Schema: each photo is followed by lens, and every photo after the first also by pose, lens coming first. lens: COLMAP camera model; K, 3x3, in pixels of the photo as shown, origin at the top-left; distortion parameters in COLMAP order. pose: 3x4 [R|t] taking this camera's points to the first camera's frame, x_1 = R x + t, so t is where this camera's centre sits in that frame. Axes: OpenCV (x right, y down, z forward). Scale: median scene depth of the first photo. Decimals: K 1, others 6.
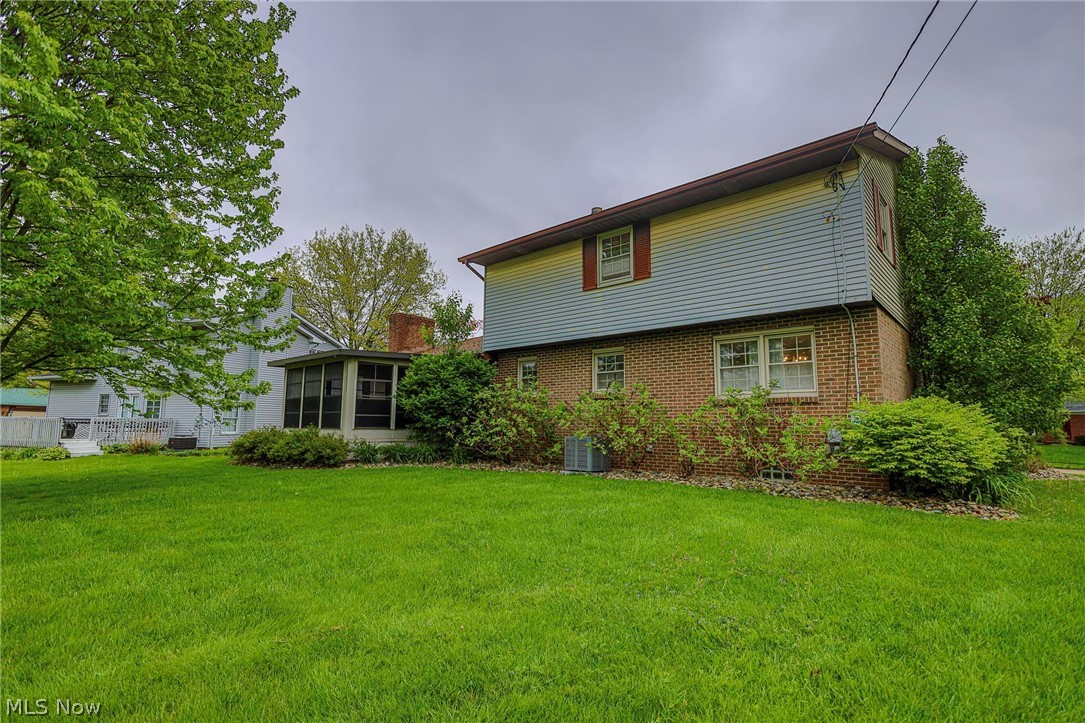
lens RADIAL K [[533.5, 0, 542.5], [0, 533.5, 361.5], [0, 0, 1]] dist [0.004081, 0.001170]
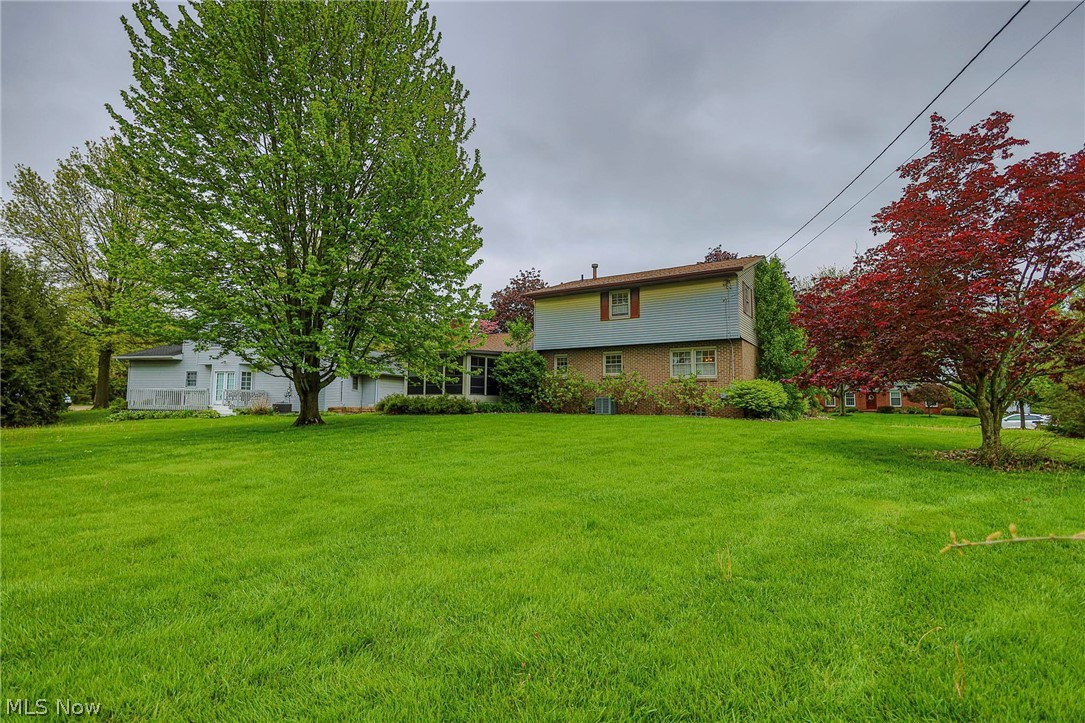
lens RADIAL K [[533.5, 0, 542.5], [0, 533.5, 361.5], [0, 0, 1]] dist [0.004081, 0.001170]
pose [[0.984687, 0.014978, 0.173686, -0.480484], [-0.021295, 0.999176, 0.034565, -0.053803], [-0.173025, -0.037734, 0.984194, -0.867891]]
